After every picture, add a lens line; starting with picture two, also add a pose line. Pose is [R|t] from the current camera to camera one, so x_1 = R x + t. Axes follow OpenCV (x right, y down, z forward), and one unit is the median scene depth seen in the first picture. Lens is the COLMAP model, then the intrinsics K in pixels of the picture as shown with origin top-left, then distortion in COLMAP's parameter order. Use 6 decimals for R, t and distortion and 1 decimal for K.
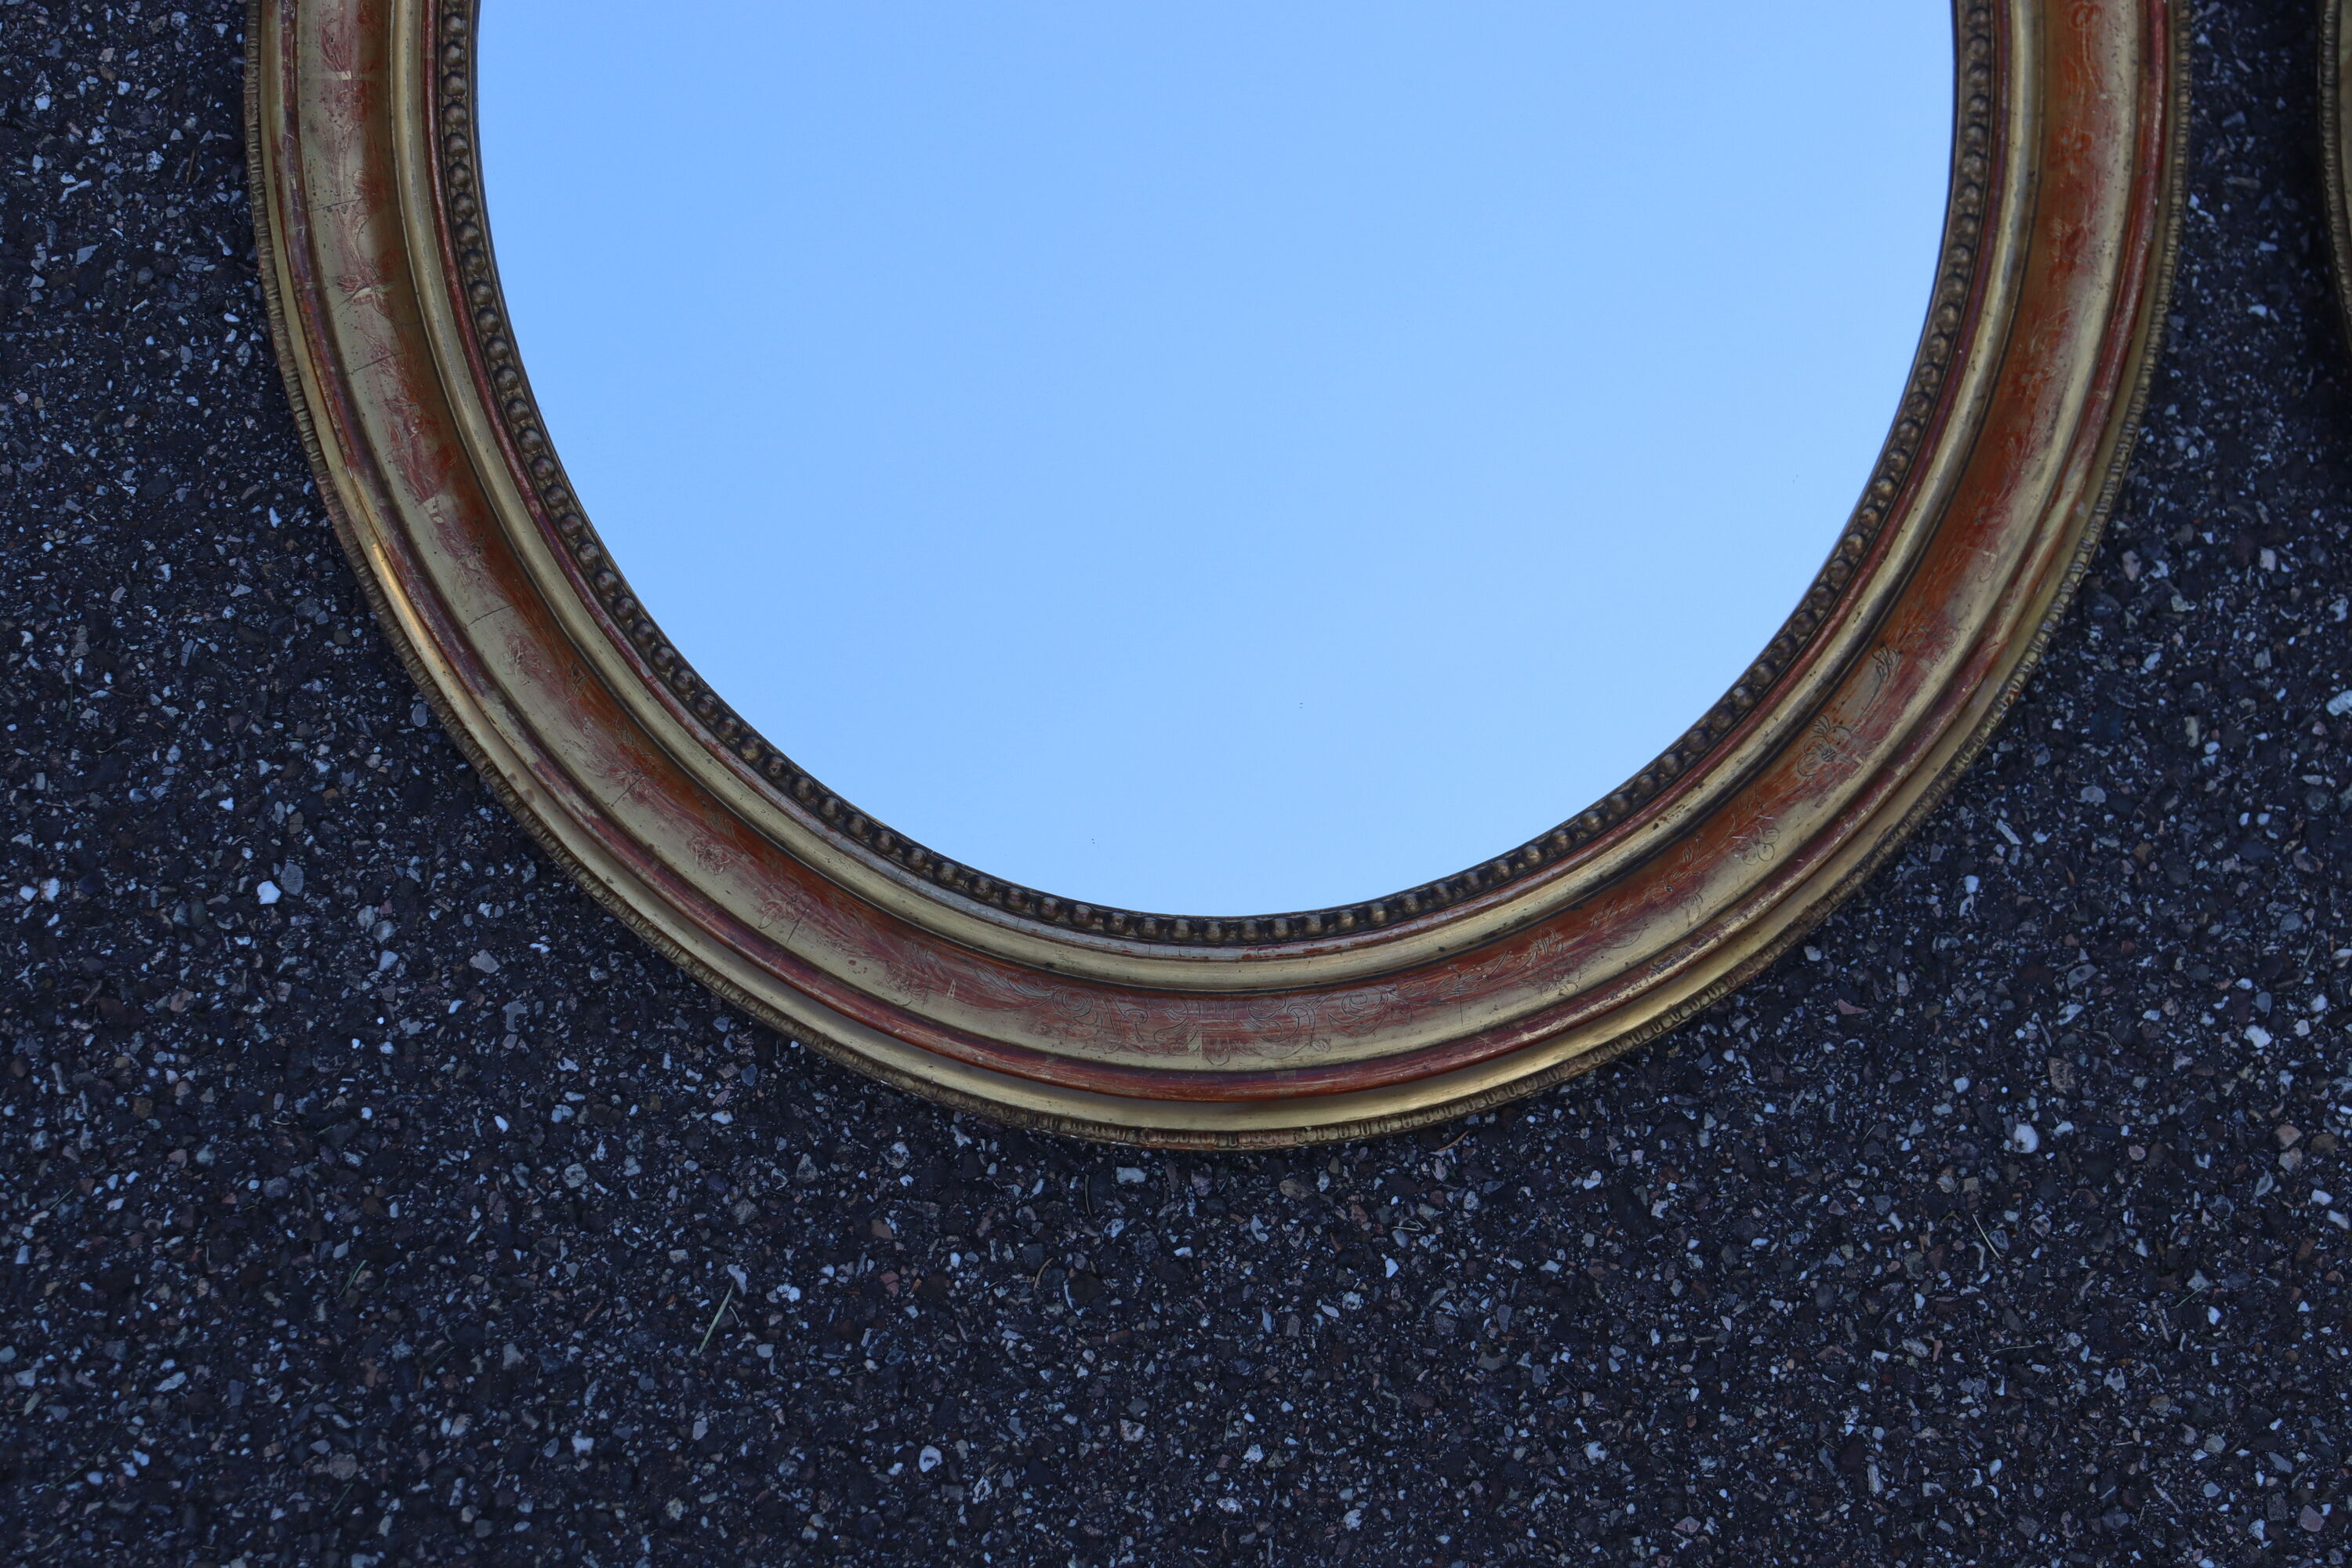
lens RADIAL K [[3378.2, 0, 1192.1], [0, 3378.2, 777.9], [0, 0, 1]] dist [0.075773, 0.000000]
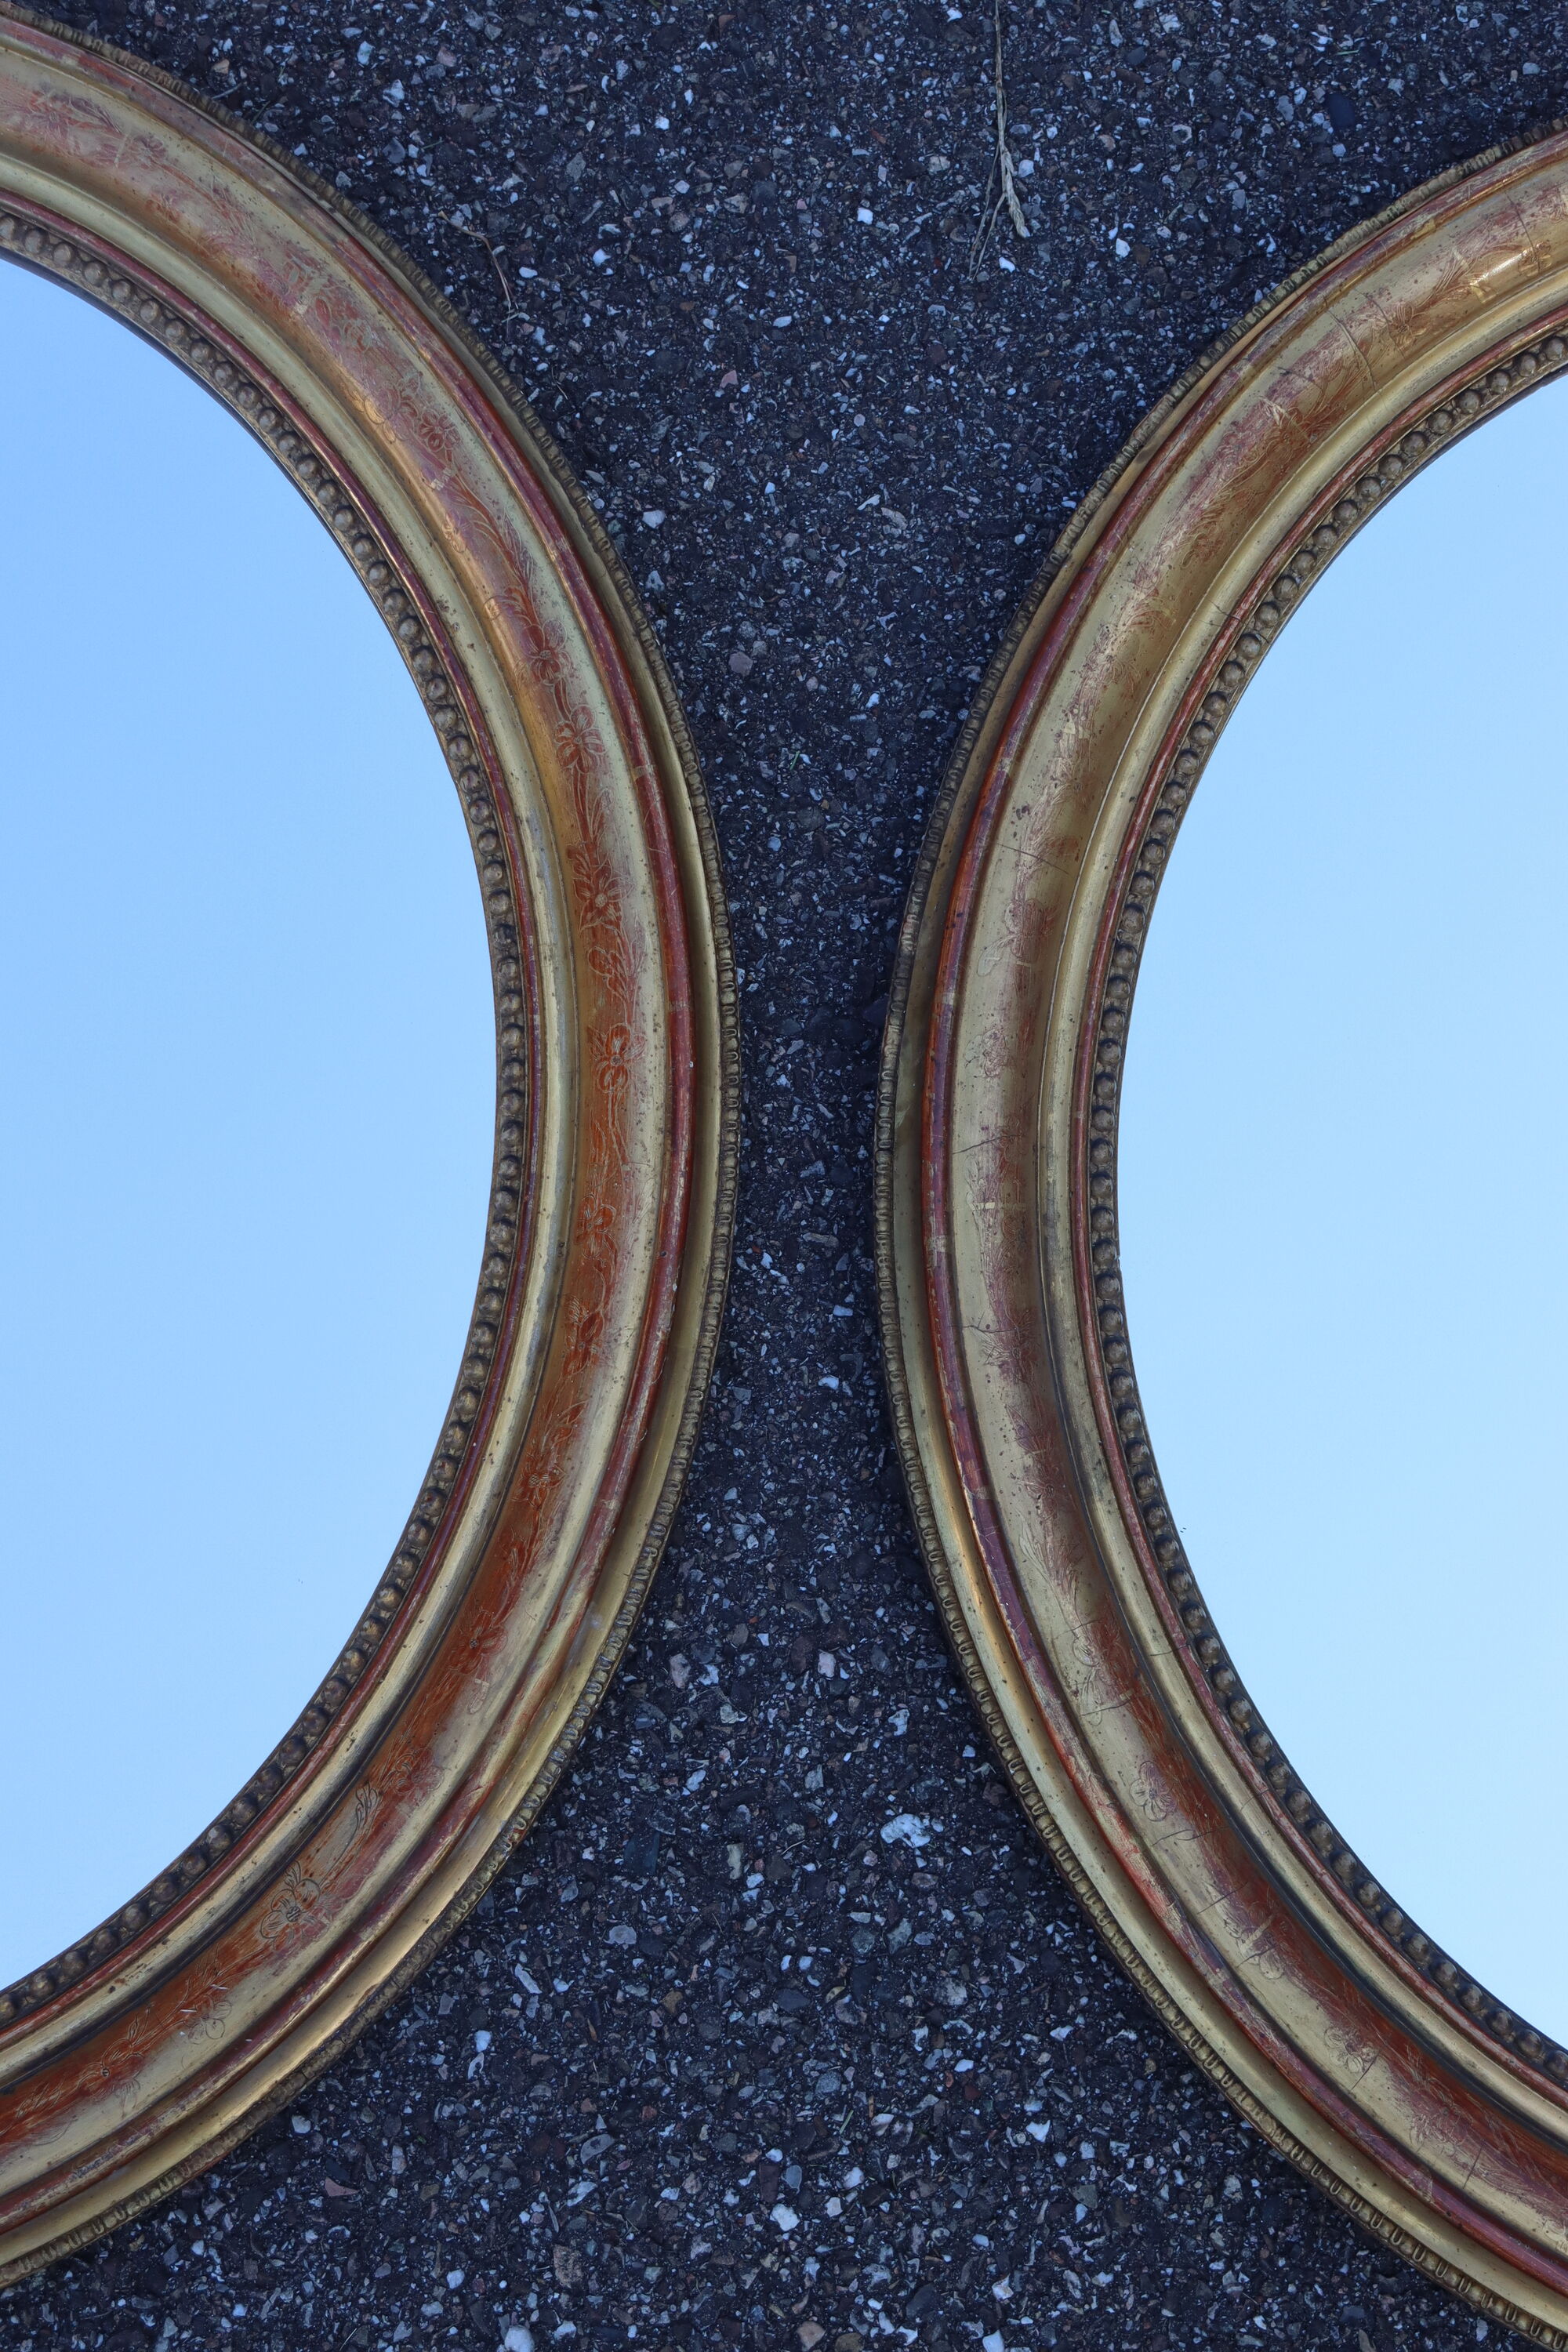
lens RADIAL K [[3612.7, 0, 784.6], [0, 3612.7, 1174.0], [0, 0, 1]] dist [0.116845, 0.000000]
pose [[0.999830, -0.000959, 0.018437, 0.294305], [0.001767, 0.999037, -0.043845, -0.156853], [-0.018377, 0.043870, 0.998868, 0.024704]]
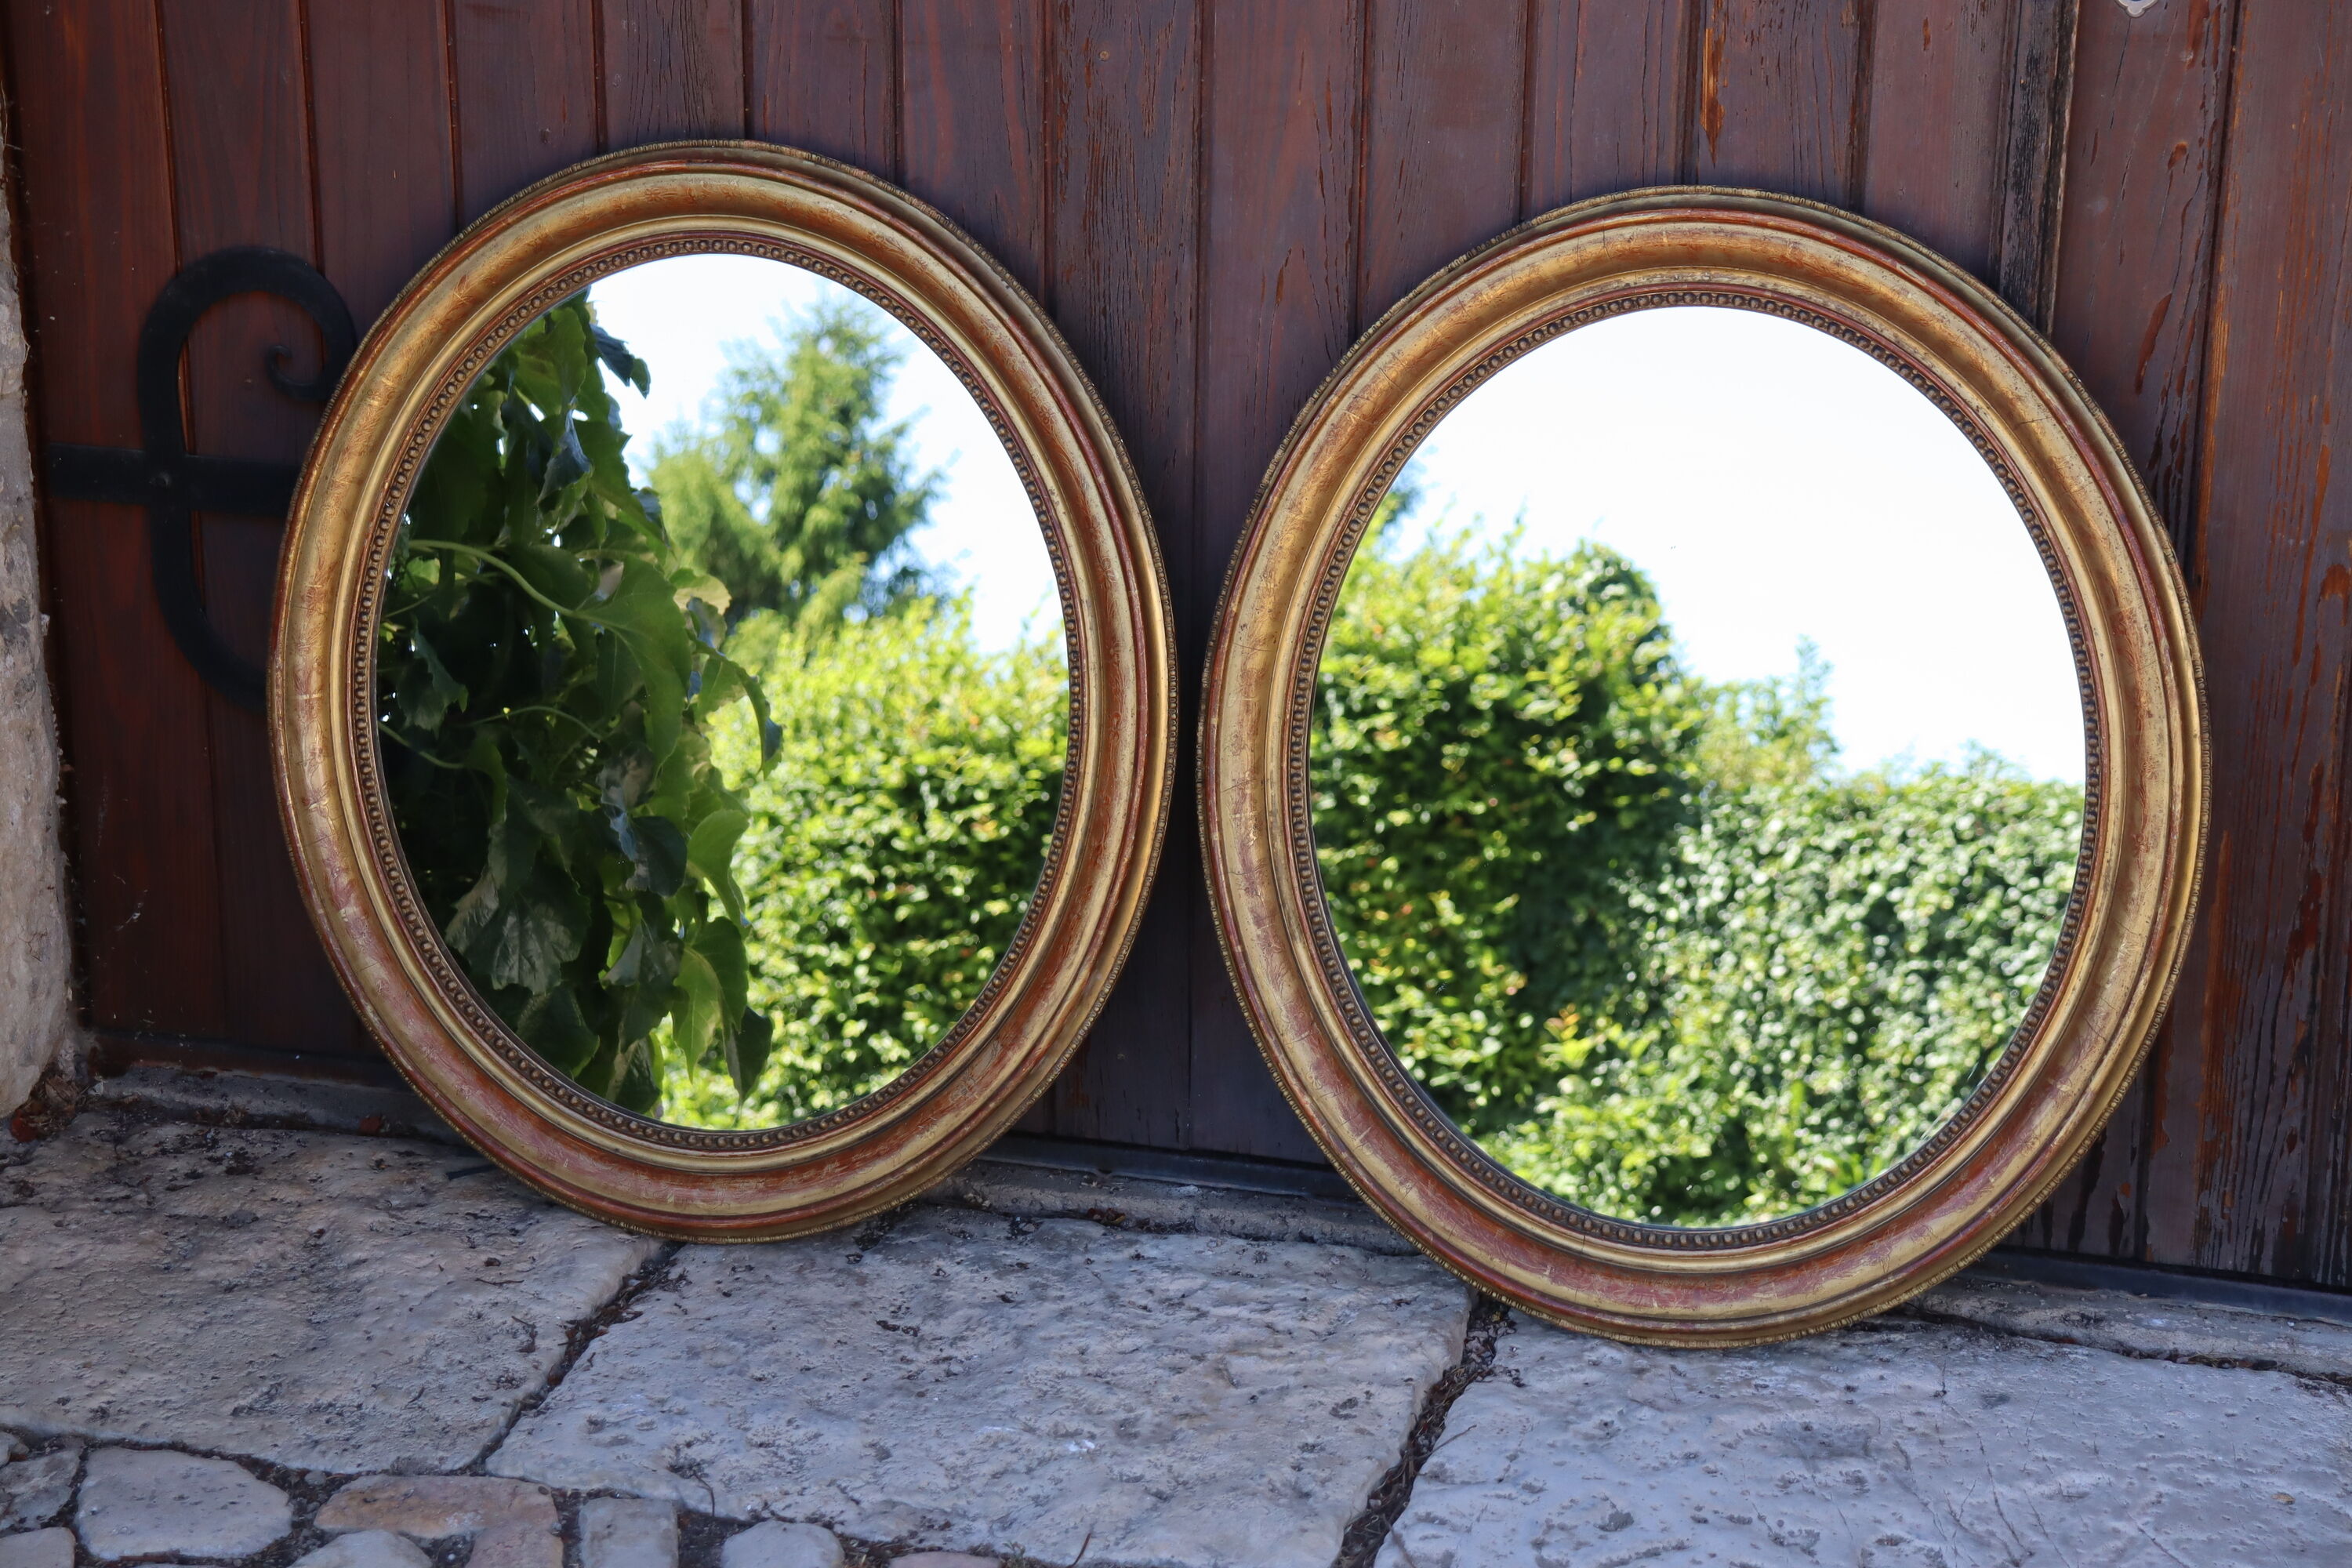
lens RADIAL K [[4856.0, 0, 1133.5], [0, 4856.0, 806.5], [0, 0, 1]] dist [0.303216, 0.000000]
pose [[0.948609, -0.032875, -0.314738, 1.218232], [0.119870, 0.957803, 0.261238, -0.958135], [0.292869, -0.285541, 0.912521, -1.645875]]
